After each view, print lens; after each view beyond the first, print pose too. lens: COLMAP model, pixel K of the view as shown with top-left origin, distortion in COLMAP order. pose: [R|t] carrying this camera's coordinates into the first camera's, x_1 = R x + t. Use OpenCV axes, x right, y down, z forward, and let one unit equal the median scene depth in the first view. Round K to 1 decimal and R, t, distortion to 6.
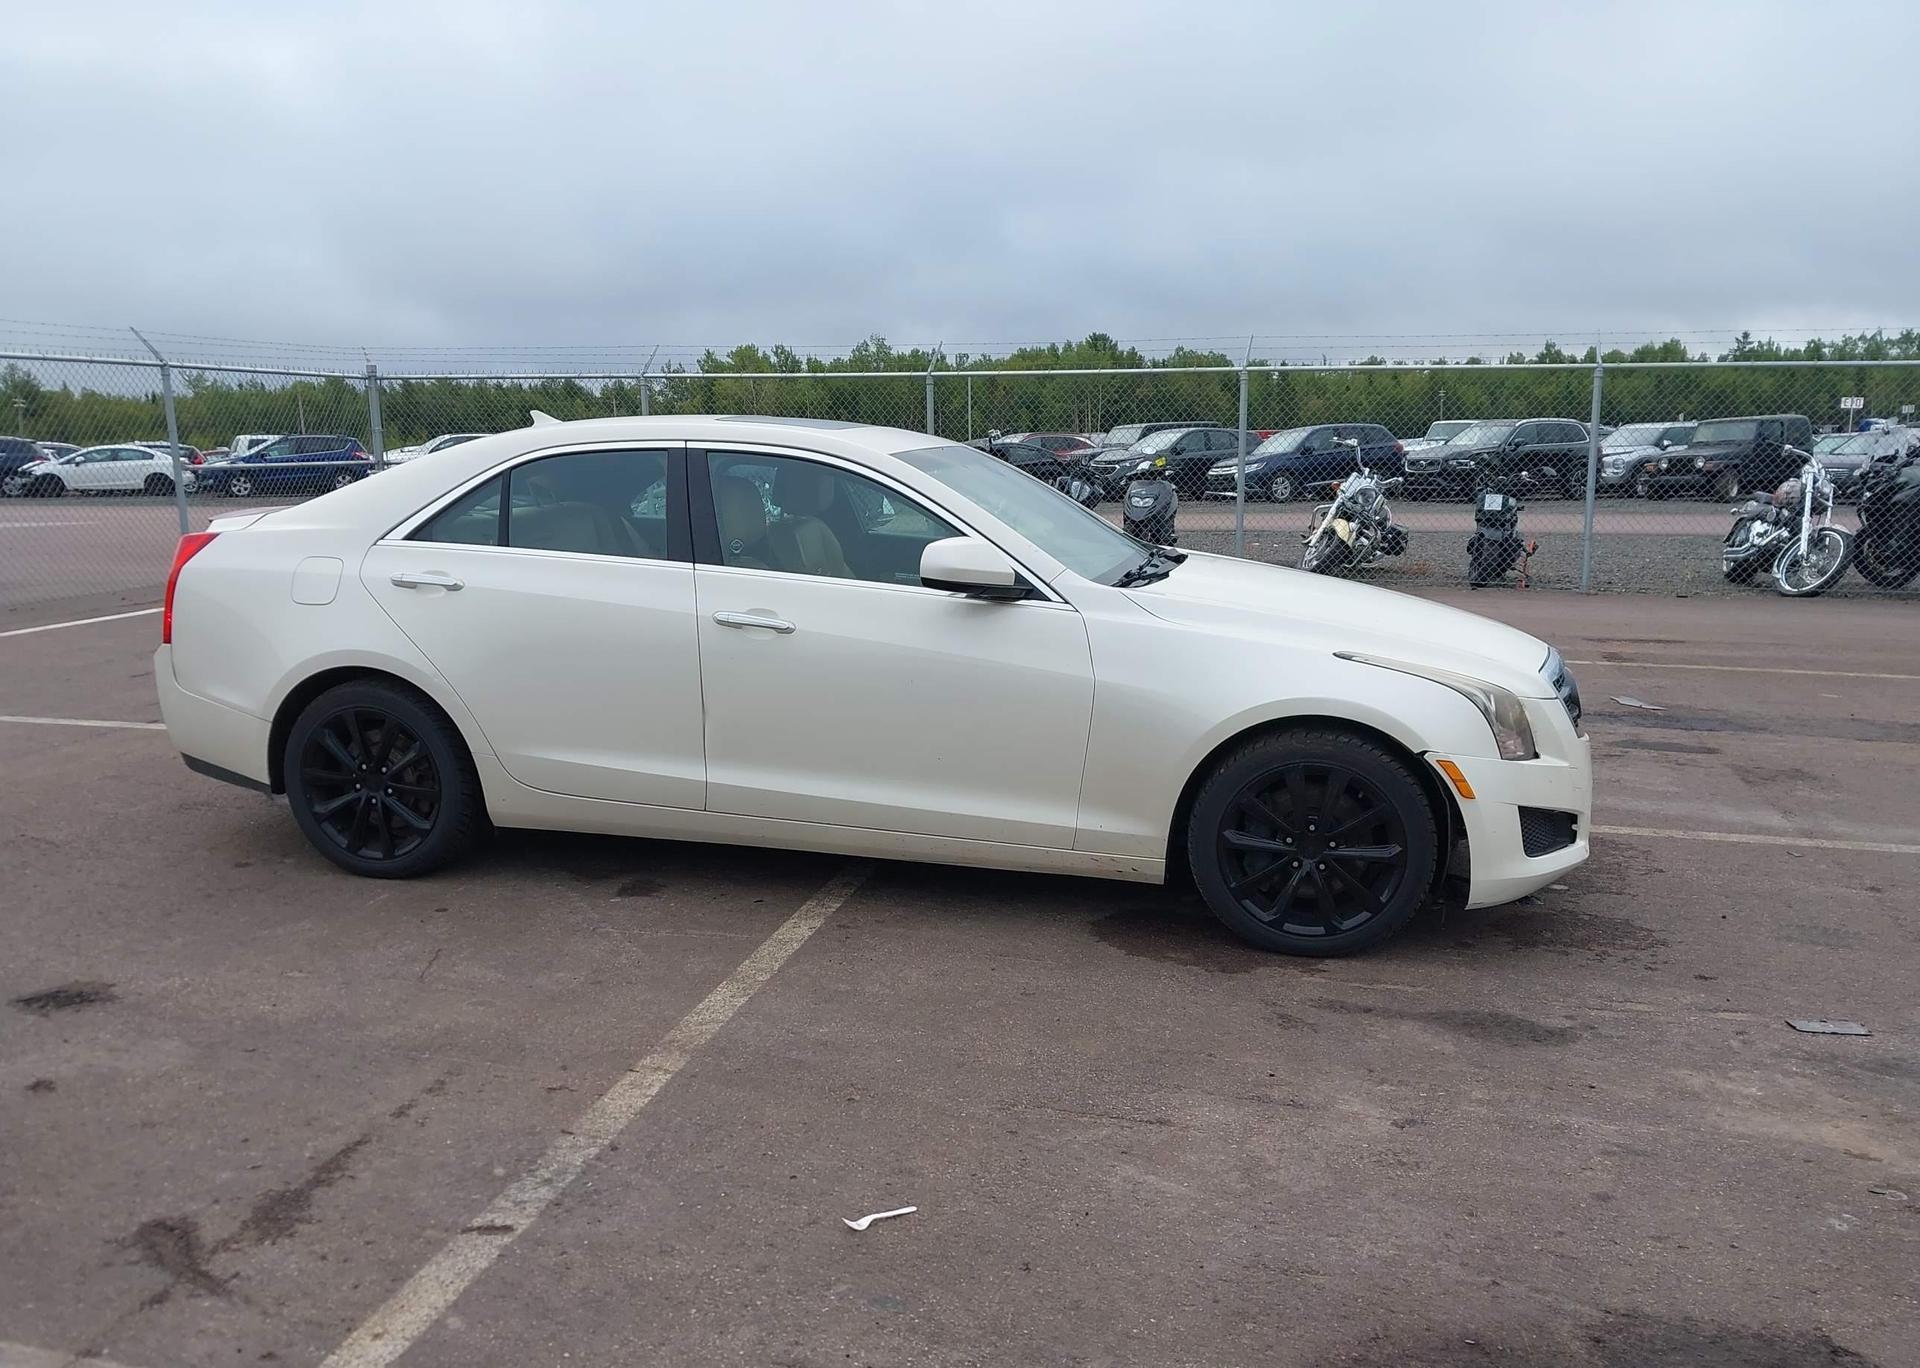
lens RADIAL K [[1515.1, 0, 913.9], [0, 1515.1, 694.1], [0, 0, 1]] dist [0.047012, -0.079831]
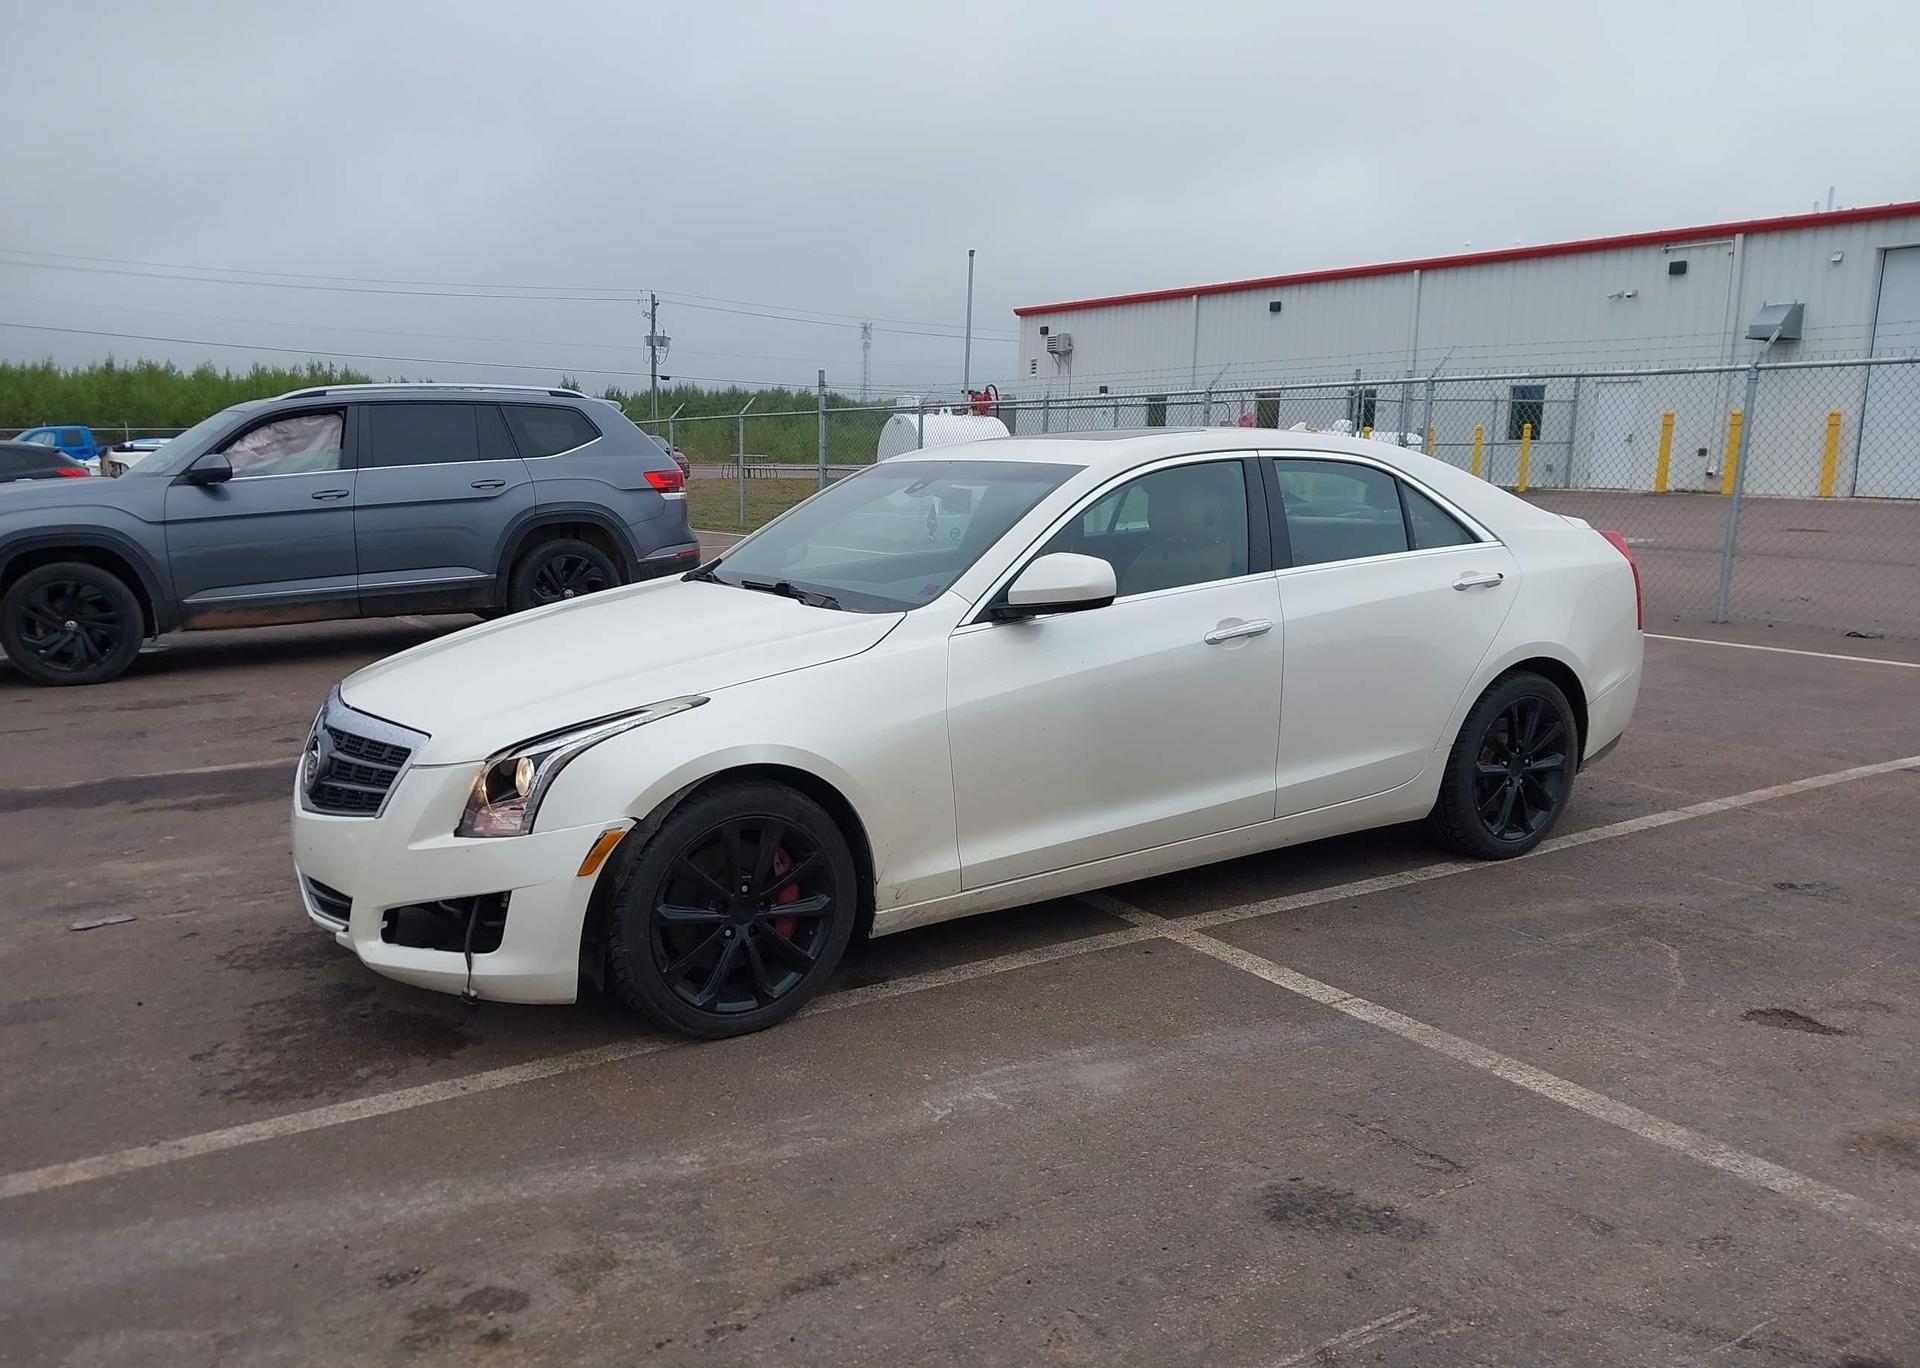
lens RADIAL K [[1510.8, 0, 926.3], [0, 1510.8, 686.4], [0, 0, 1]] dist [0.038312, -0.059023]
pose [[-0.693456, 0.119409, -0.710535, 0.781669], [-0.122665, 0.952207, 0.279741, -0.311986], [0.709980, 0.281146, -0.645666, 1.752344]]
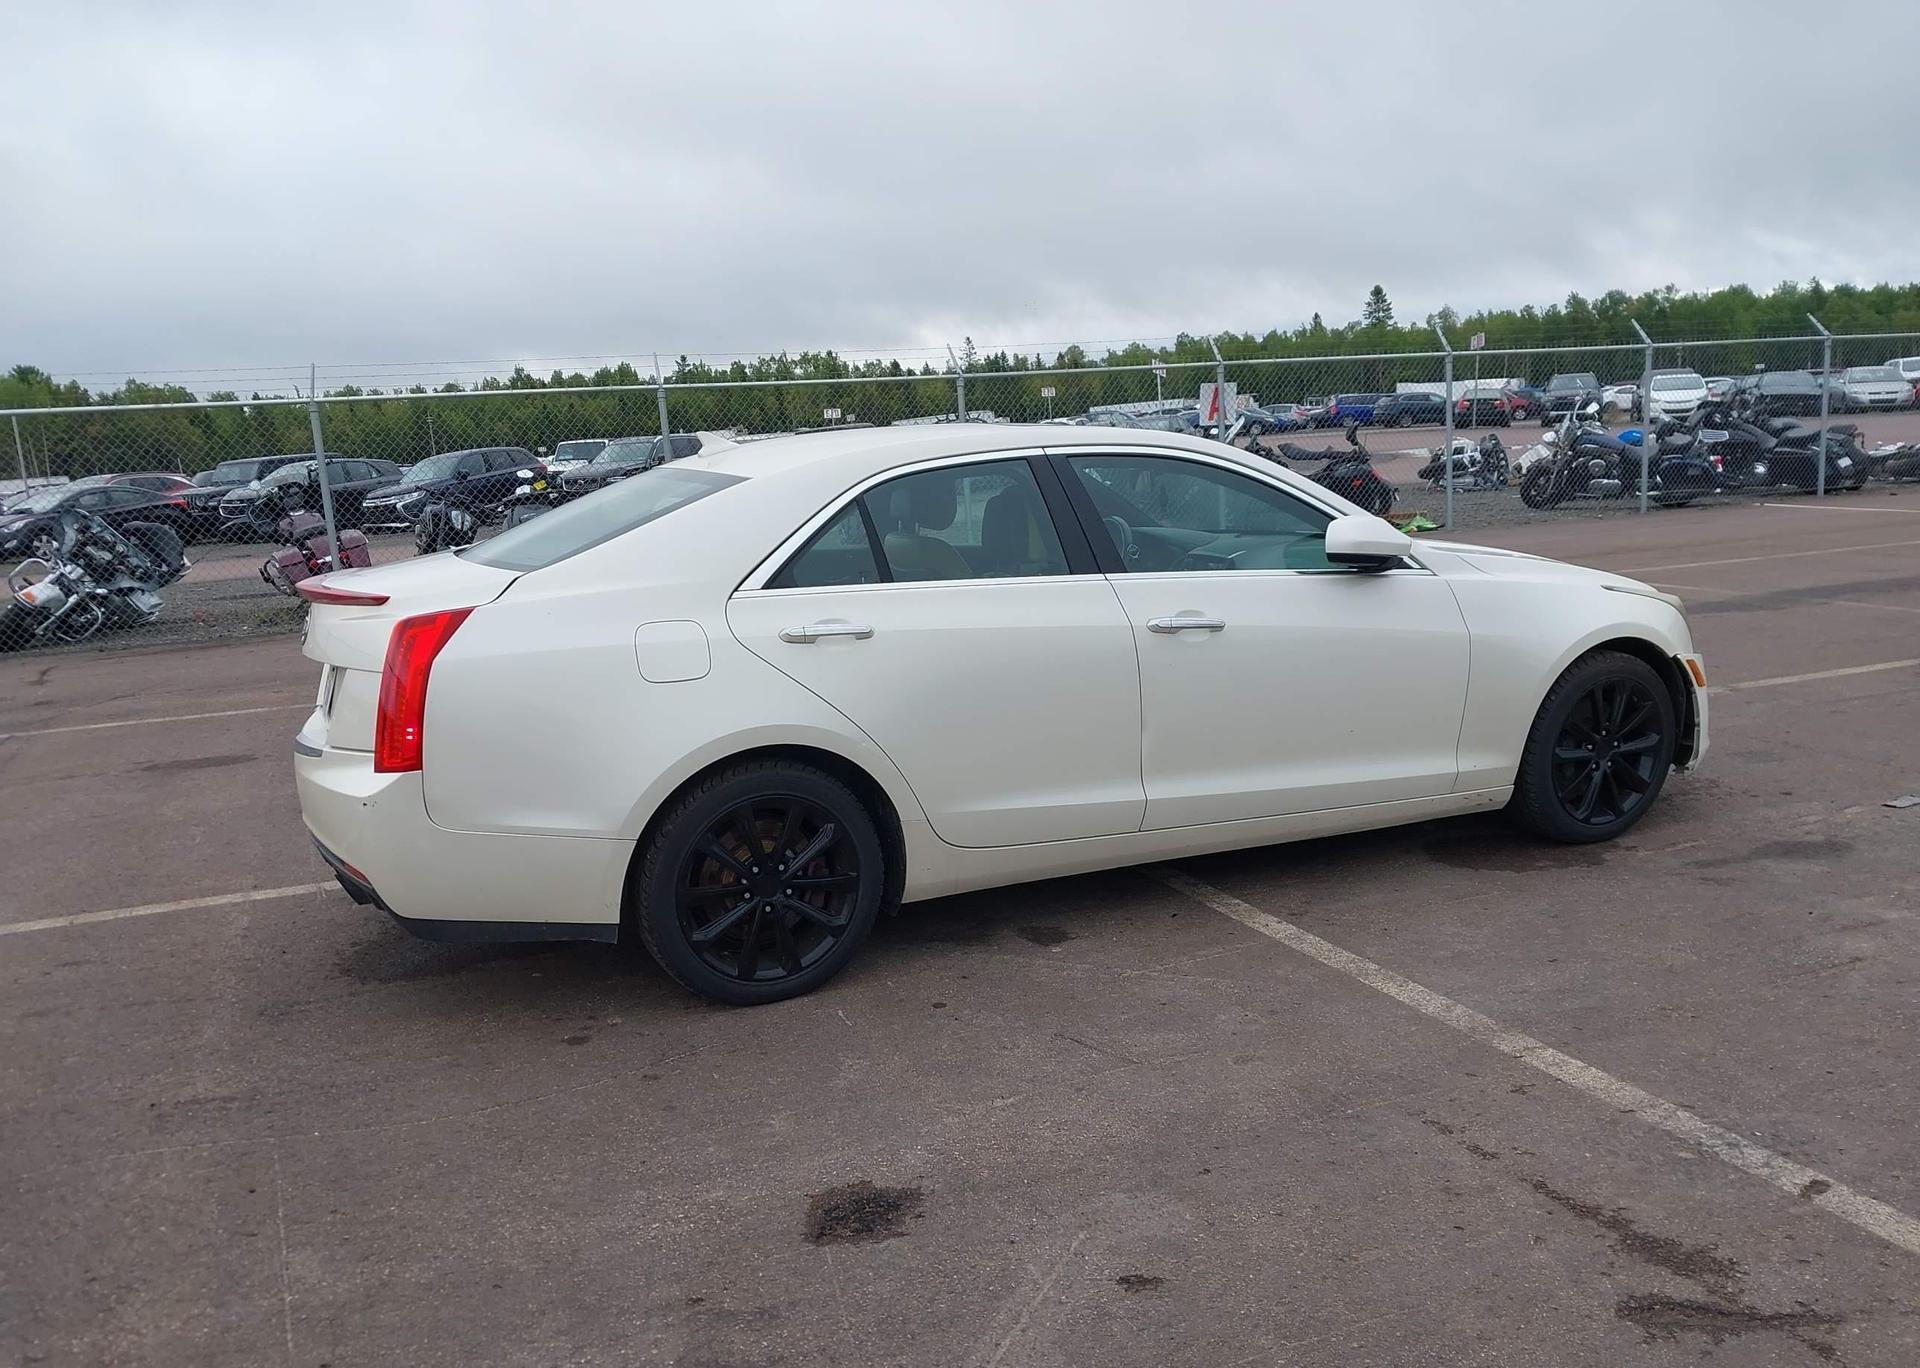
lens RADIAL K [[1515.1, 0, 913.9], [0, 1515.1, 694.1], [0, 0, 1]] dist [0.047012, -0.079831]
pose [[0.797958, -0.145259, 0.584947, -0.759687], [0.155408, 0.987293, 0.033172, -0.058787], [-0.582332, 0.064436, 0.810393, 0.294600]]
